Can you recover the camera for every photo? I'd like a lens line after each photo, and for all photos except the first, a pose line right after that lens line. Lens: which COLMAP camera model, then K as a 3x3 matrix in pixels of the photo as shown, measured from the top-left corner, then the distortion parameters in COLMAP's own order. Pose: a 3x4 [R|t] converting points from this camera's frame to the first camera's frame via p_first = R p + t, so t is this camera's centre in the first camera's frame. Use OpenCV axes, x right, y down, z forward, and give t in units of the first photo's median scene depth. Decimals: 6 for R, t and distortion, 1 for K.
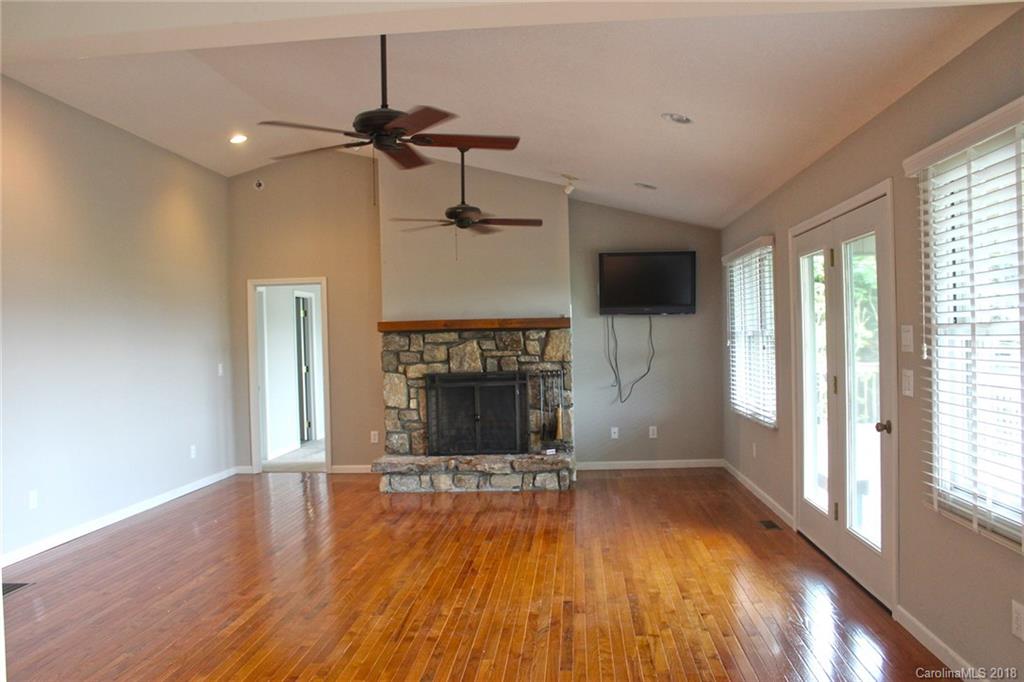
lens RADIAL K [[874.5, 0, 506.5], [0, 874.5, 343.9], [0, 0, 1]] dist [-0.114986, -0.001277]
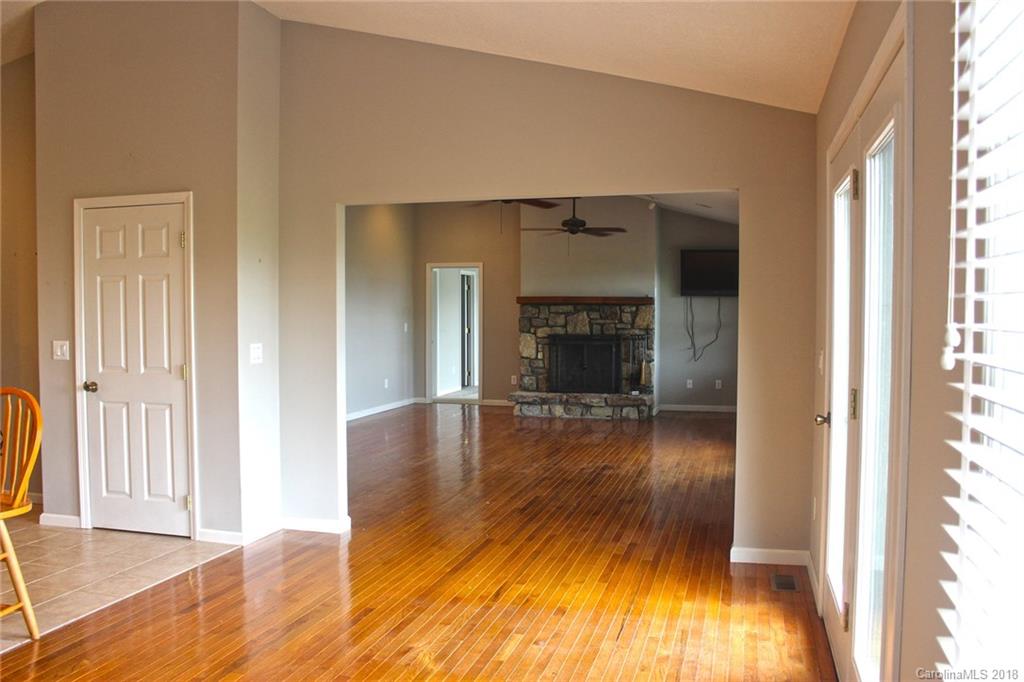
lens RADIAL K [[874.5, 0, 513.7], [0, 874.5, 340.9], [0, 0, 1]] dist [-0.114986, -0.001277]
pose [[0.983241, 0.035014, -0.178916, 0.102713], [-0.030031, 0.999084, 0.030489, 0.003685], [0.179819, -0.024605, 0.983392, -0.392334]]
